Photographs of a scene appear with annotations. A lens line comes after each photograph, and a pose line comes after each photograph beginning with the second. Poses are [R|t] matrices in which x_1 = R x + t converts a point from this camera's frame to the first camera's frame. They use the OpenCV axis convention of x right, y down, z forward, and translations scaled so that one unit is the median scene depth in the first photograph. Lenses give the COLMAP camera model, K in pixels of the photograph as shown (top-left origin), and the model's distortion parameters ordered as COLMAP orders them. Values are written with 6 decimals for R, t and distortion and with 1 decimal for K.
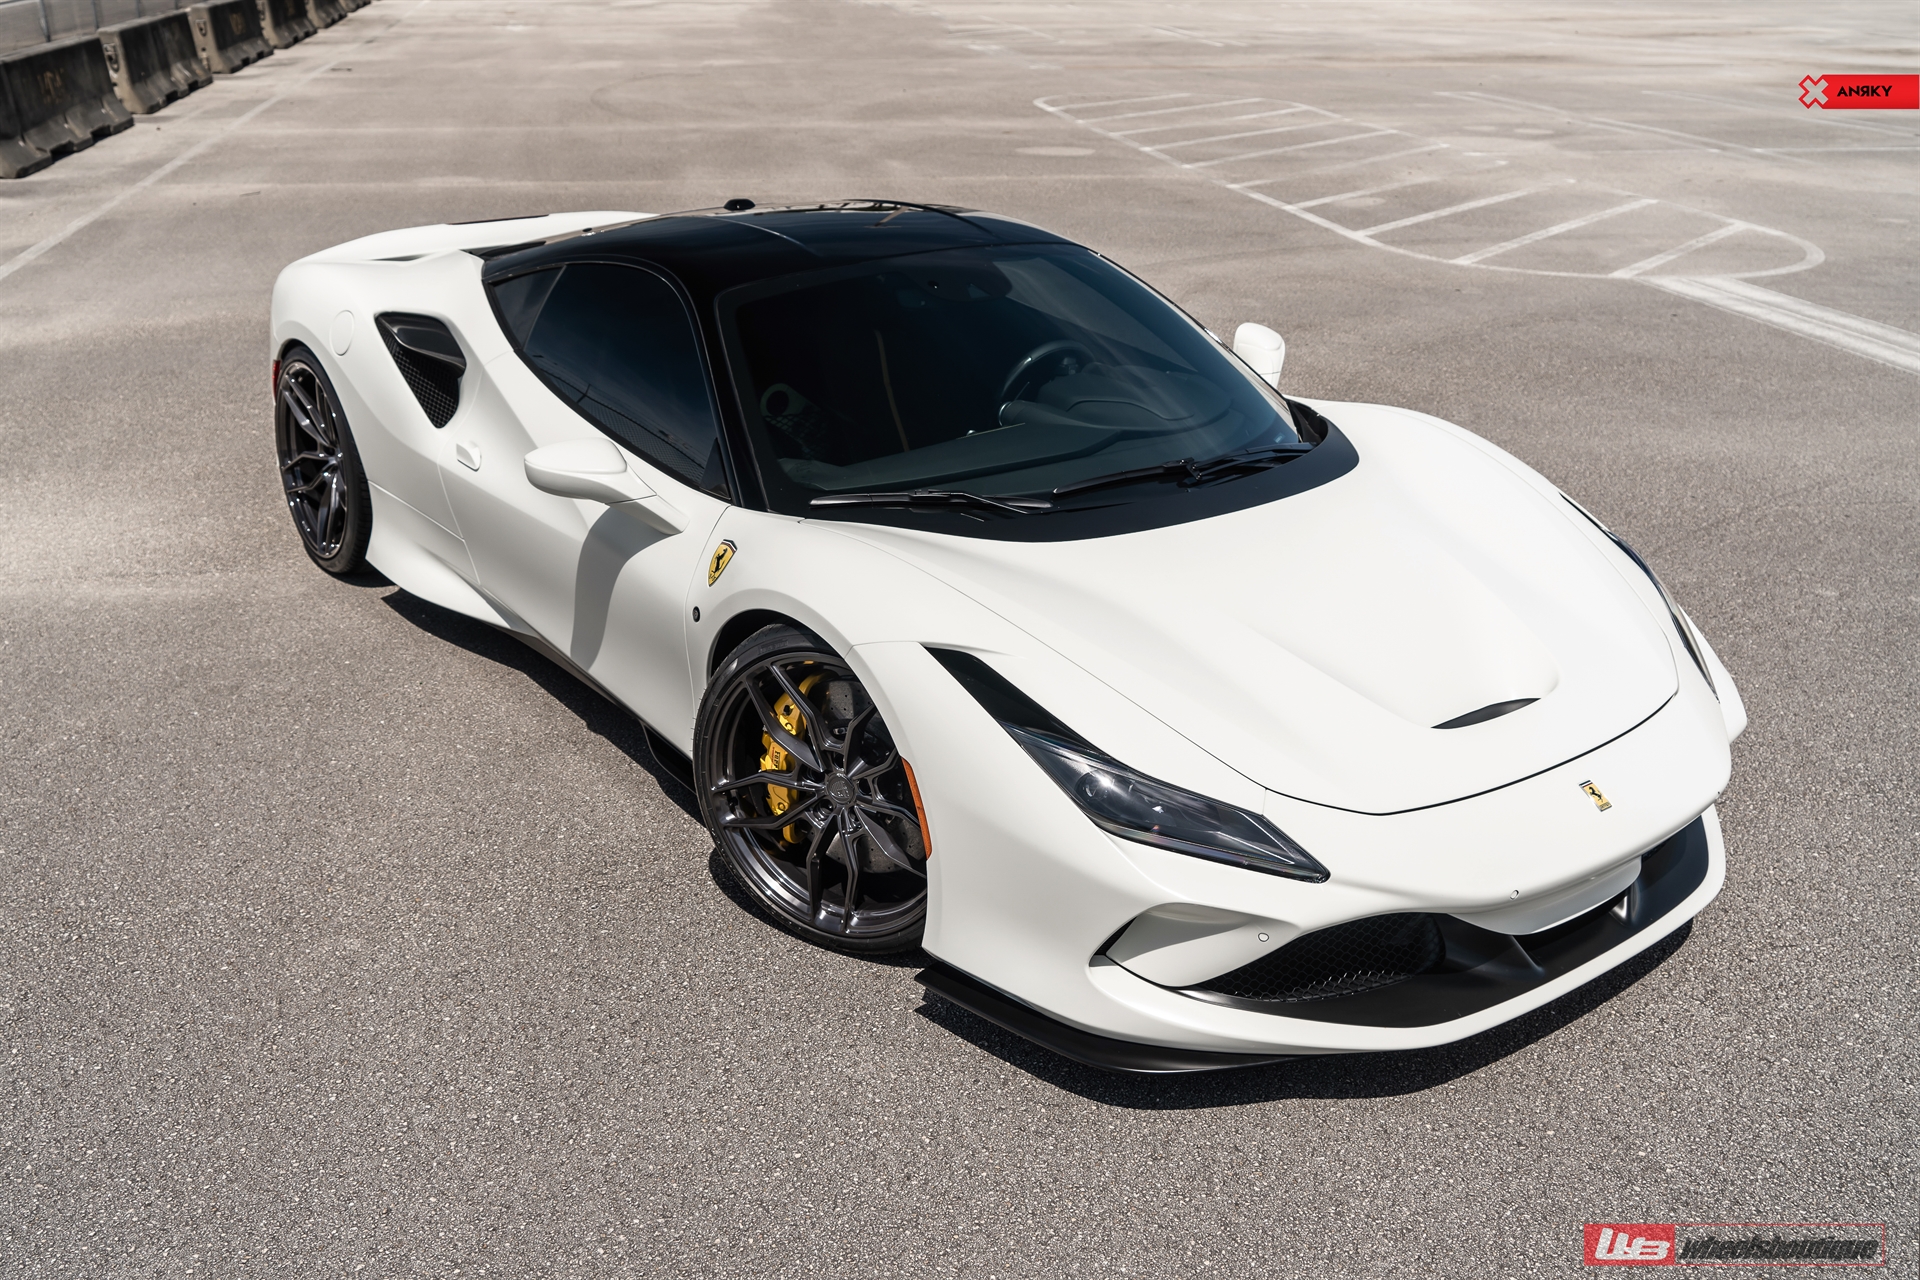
lens RADIAL K [[1769.1, 0, 960.0], [0, 1769.1, 640.0], [0, 0, 1]] dist [-0.072625, 0.108632]
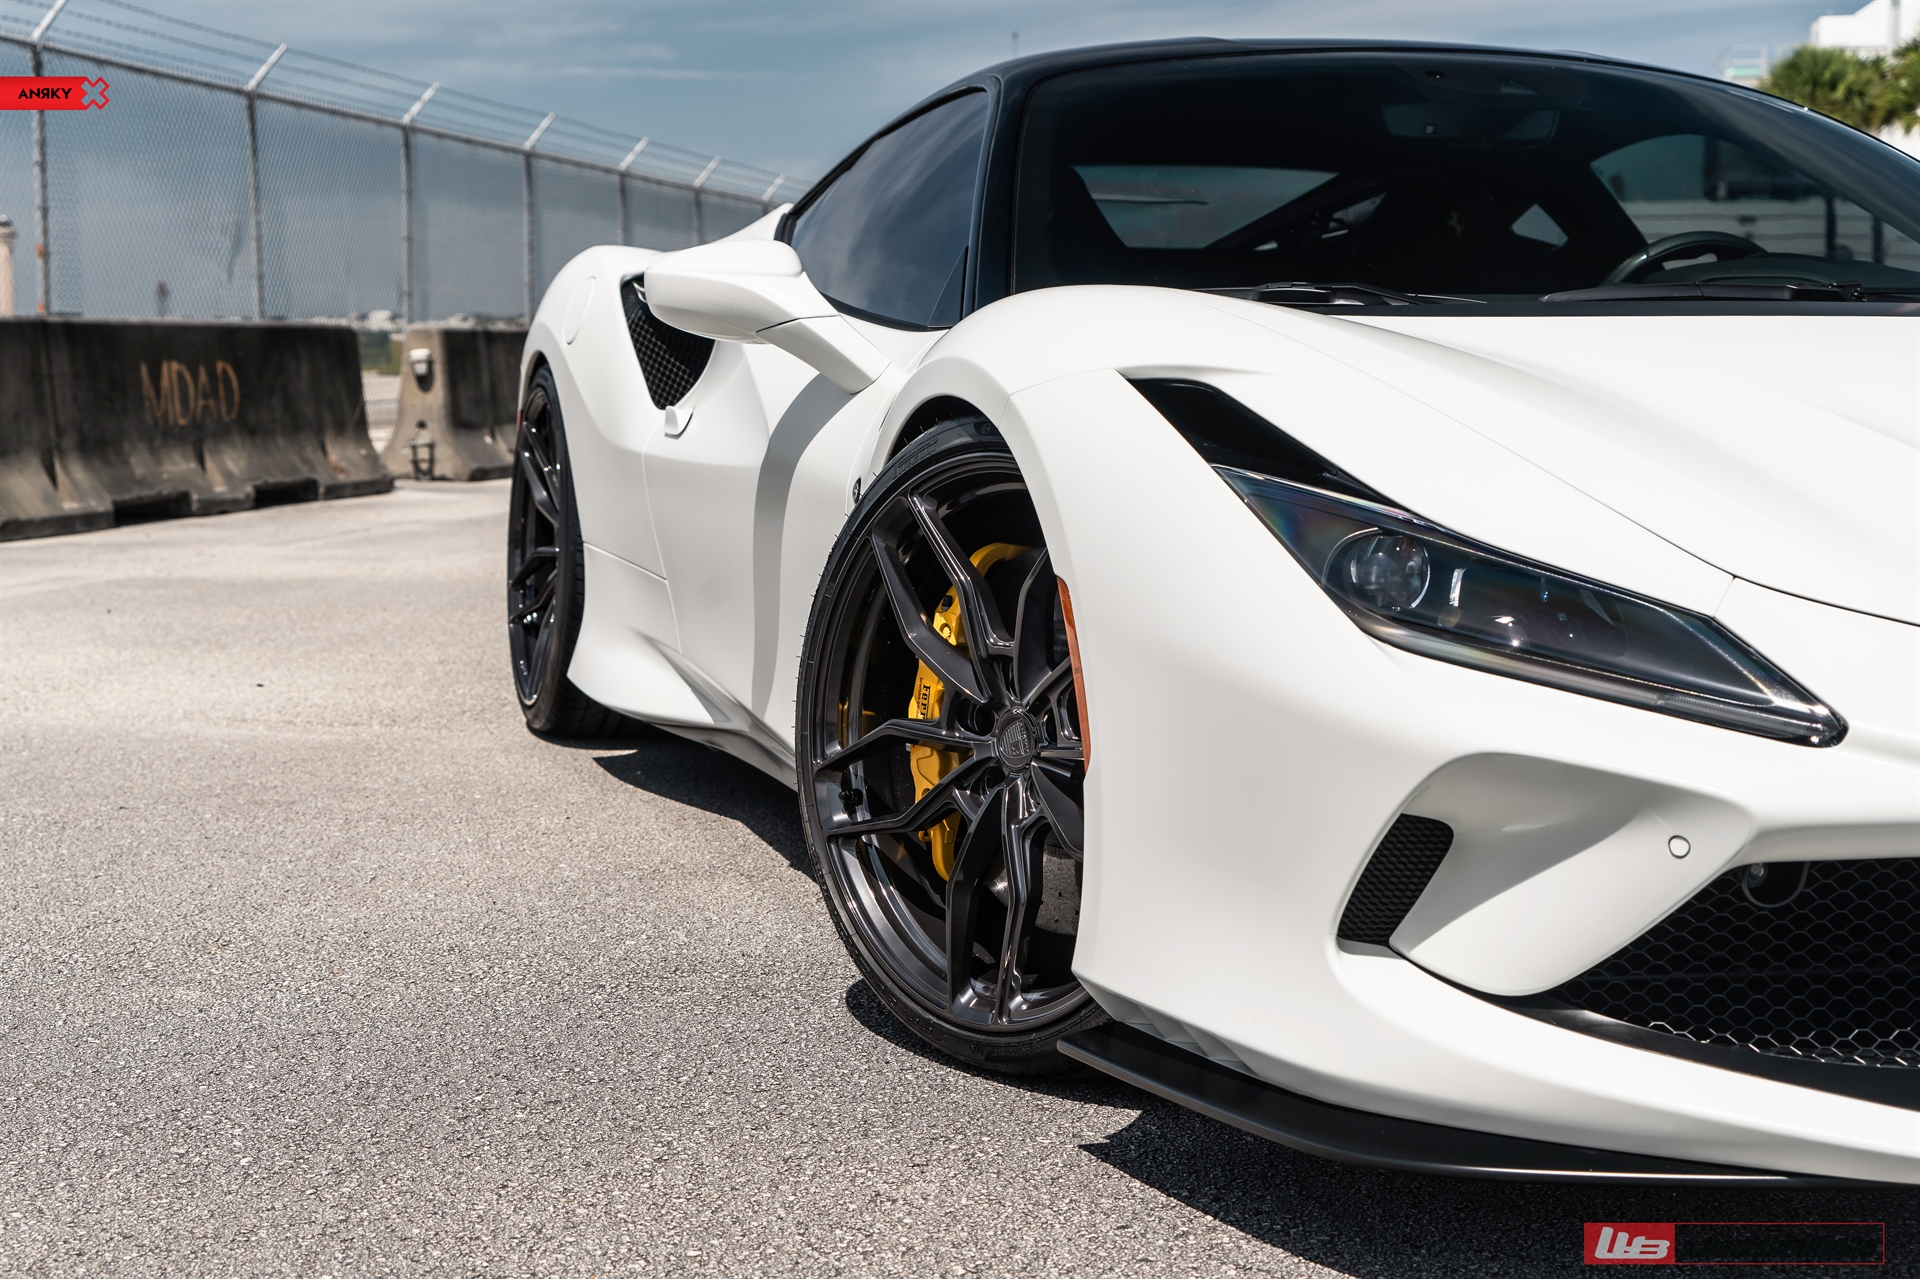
lens RADIAL K [[2935.0, 0, 960.0], [0, 2935.0, 639.5], [0, 0, 1]] dist [0.033175, -0.012456]
pose [[0.929916, 0.023603, -0.367013, 0.147795], [-0.130168, 0.954464, -0.268429, 0.183563], [0.343965, 0.297390, 0.890644, 0.135731]]
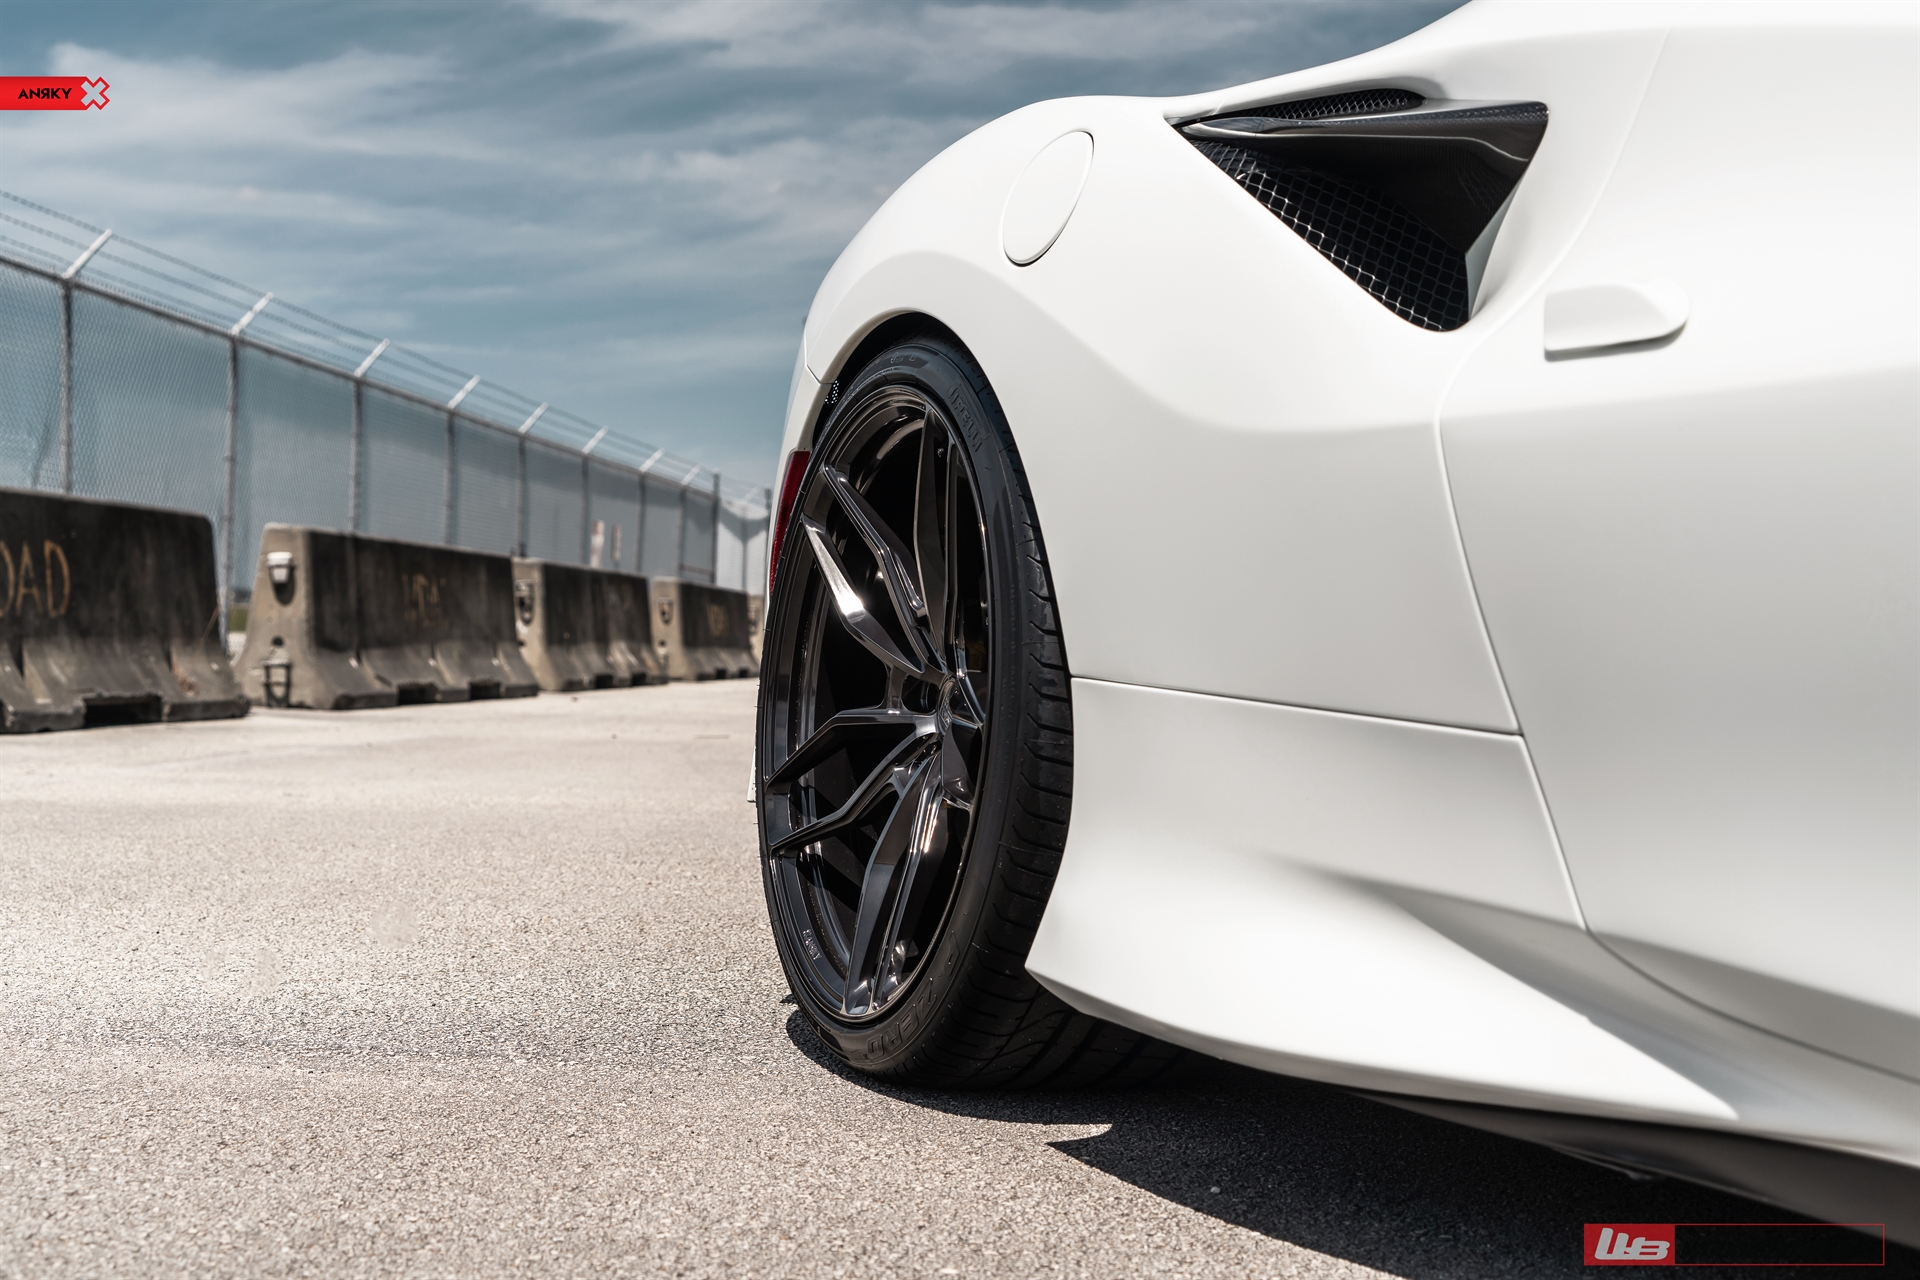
lens RADIAL K [[2739.0, 0, 960.0], [0, 2739.0, 640.0], [0, 0, 1]] dist [0.046466, 0.043548]
pose [[0.961486, 0.012405, -0.274574, -0.216365], [-0.118621, 0.919884, -0.373821, 0.064845], [0.247938, 0.391994, 0.885927, 0.559880]]
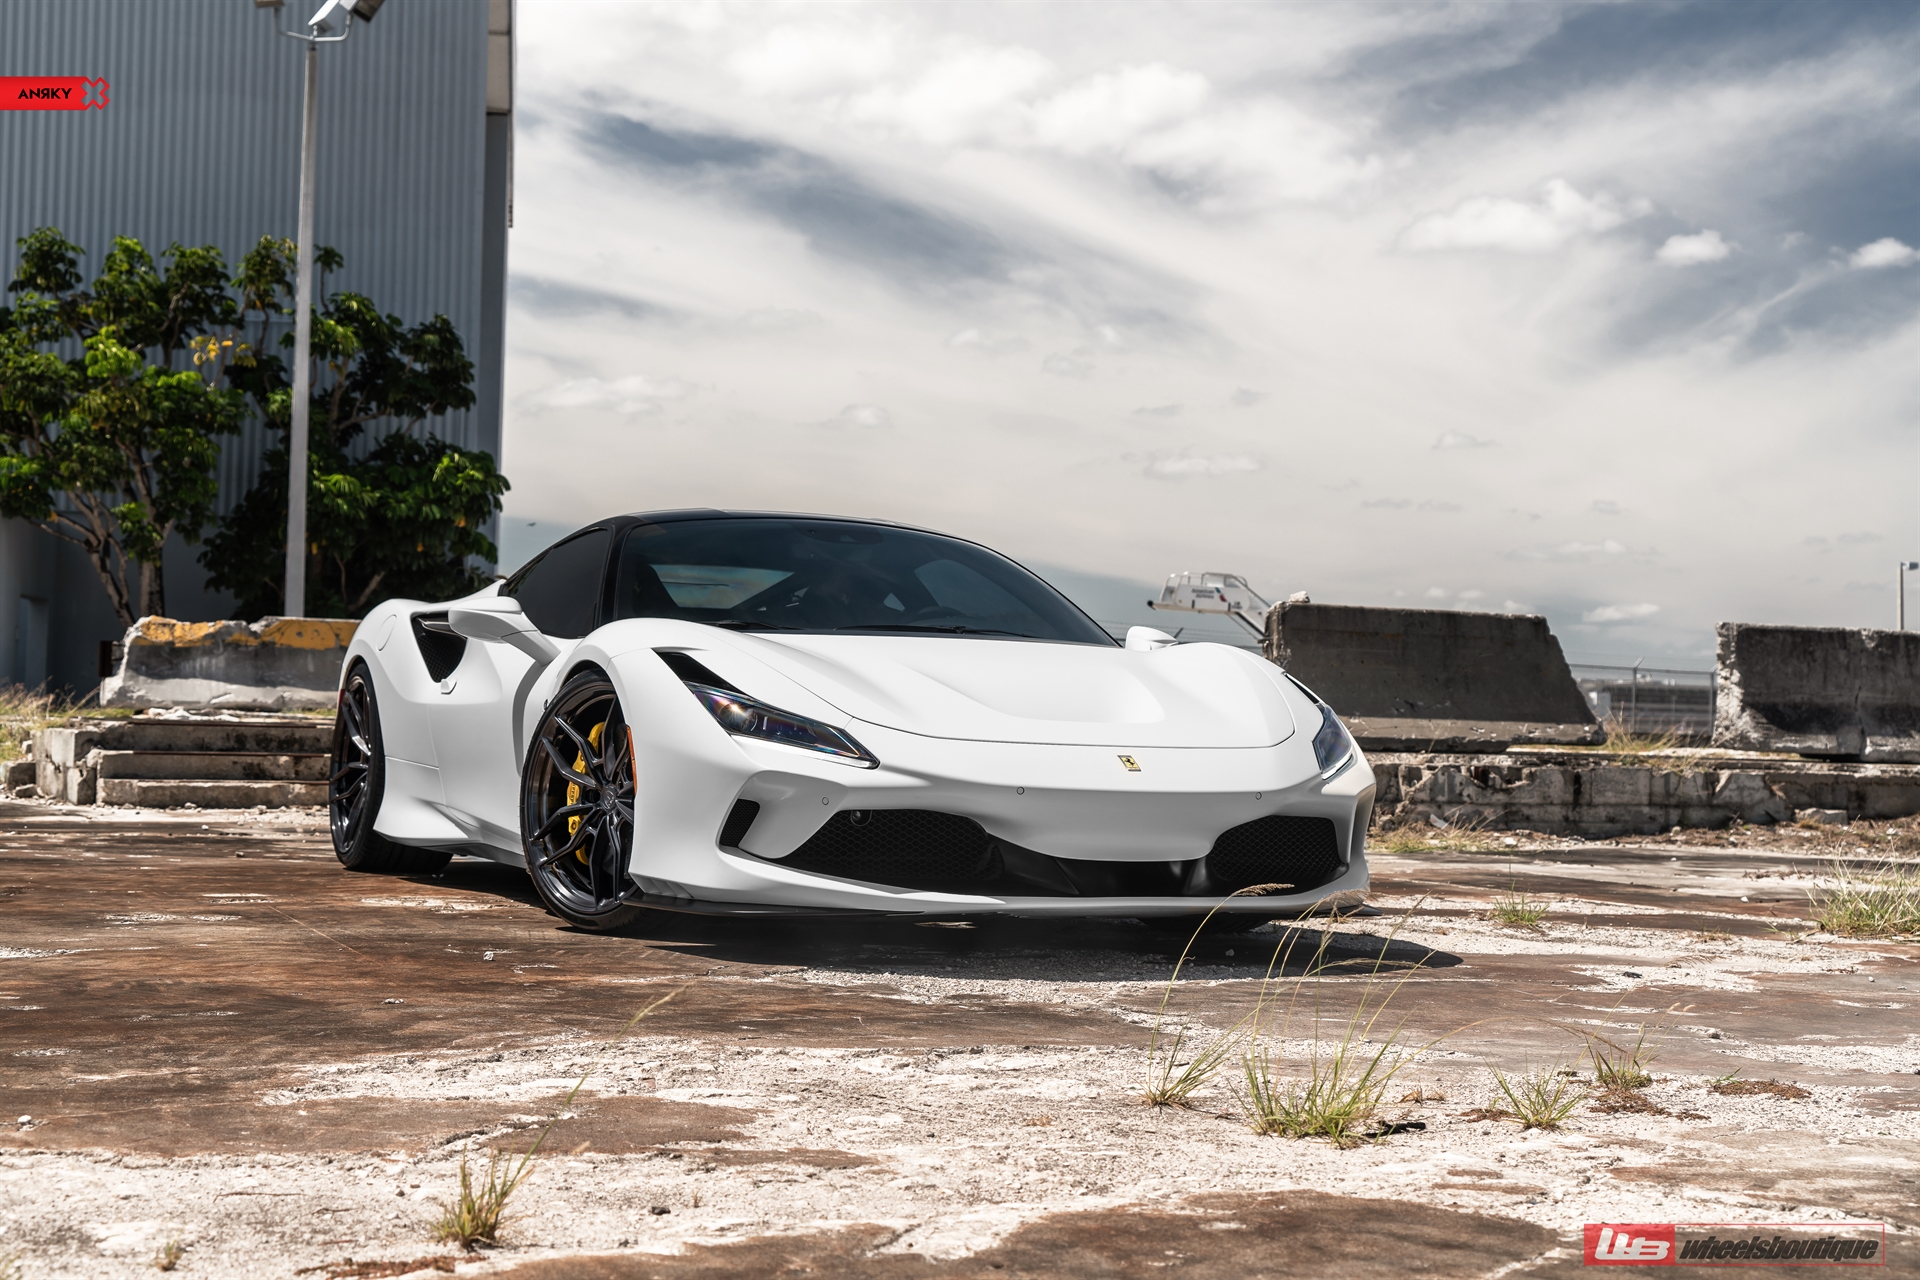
lens RADIAL K [[2703.4, 0, 960.0], [0, 2703.4, 640.0], [0, 0, 1]] dist [0.003269, 0.023338]
pose [[0.970484, 0.002684, -0.241151, 0.418578], [-0.102453, 0.909808, -0.402186, 0.476301], [0.218321, 0.415021, 0.883229, -0.473405]]
